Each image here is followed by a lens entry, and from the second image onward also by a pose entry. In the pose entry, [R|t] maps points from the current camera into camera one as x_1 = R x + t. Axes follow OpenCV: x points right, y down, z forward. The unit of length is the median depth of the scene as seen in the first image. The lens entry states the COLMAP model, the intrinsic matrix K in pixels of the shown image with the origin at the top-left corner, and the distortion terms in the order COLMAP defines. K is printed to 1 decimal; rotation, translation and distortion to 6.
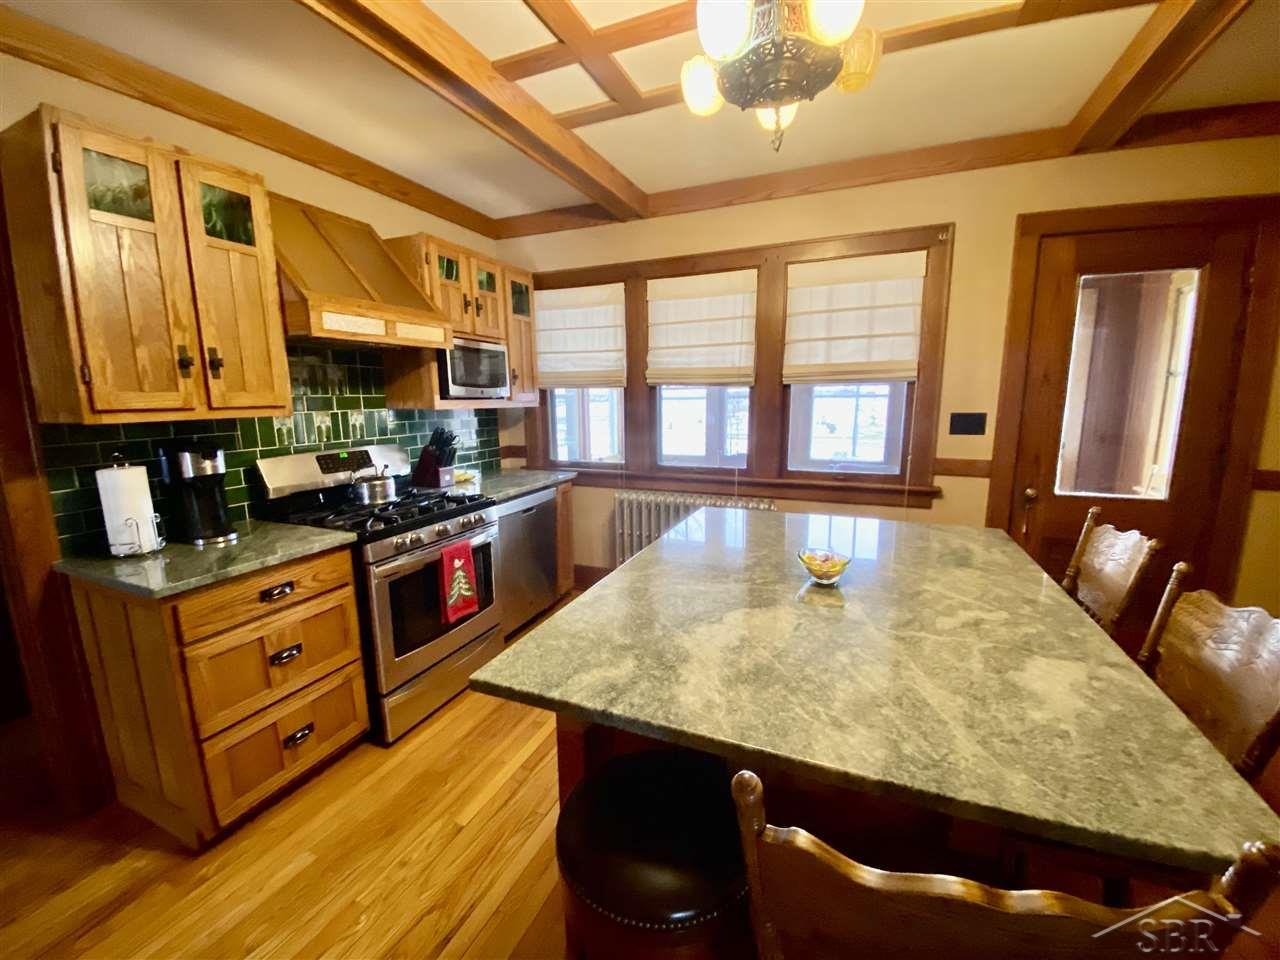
lens RADIAL K [[514.4, 0, 643.9], [0, 514.4, 481.3], [0, 0, 1]] dist [-0.025677, -0.003662]
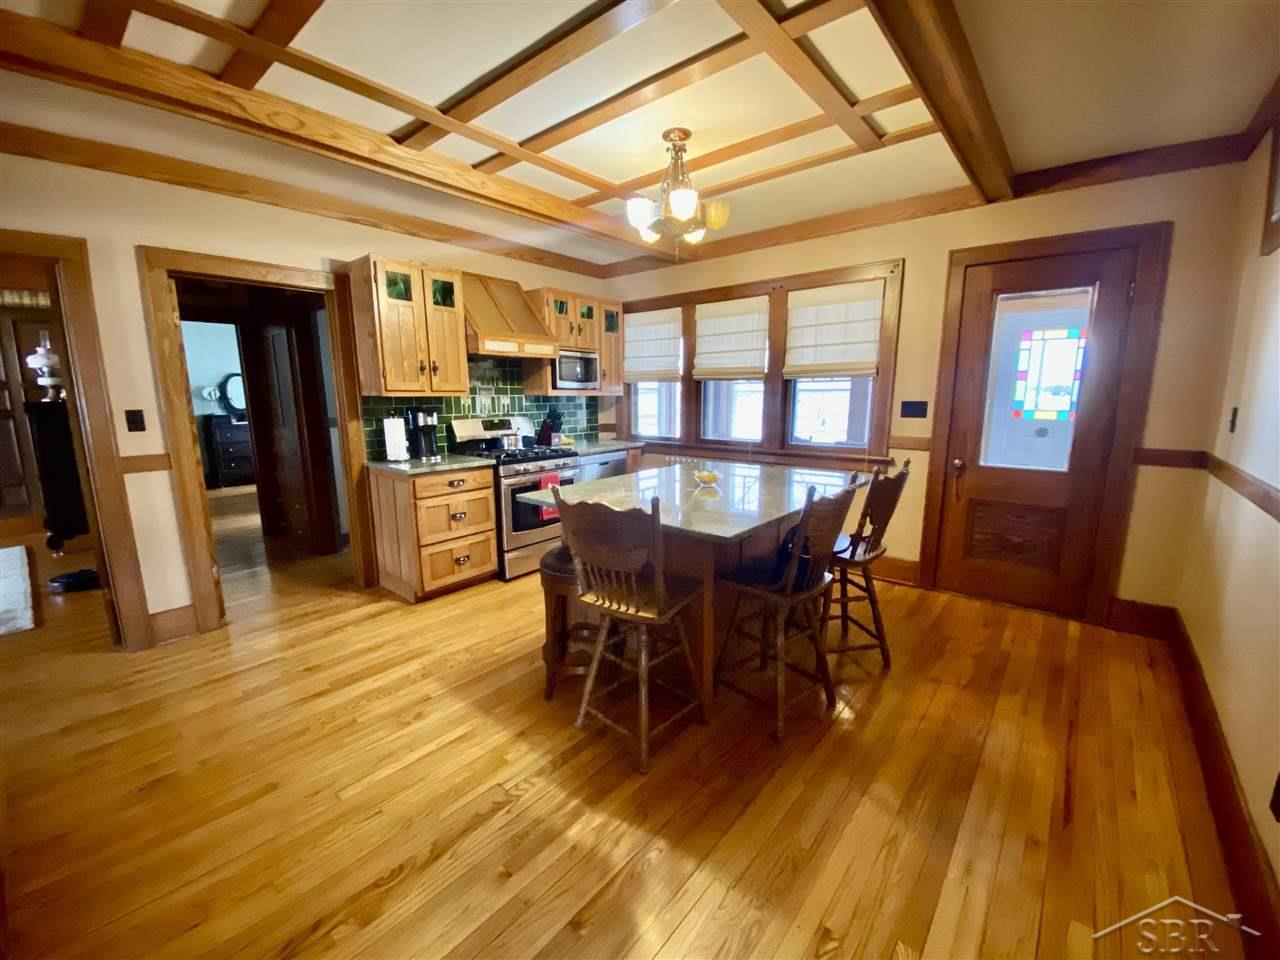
lens RADIAL K [[514.4, 0, 645.9], [0, 514.4, 483.6], [0, 0, 1]] dist [-0.025677, -0.003662]
pose [[0.955436, 0.057520, -0.289540, 0.430369], [-0.054507, 0.998343, 0.018466, 0.106345], [0.290122, -0.001861, 0.956988, -0.537317]]
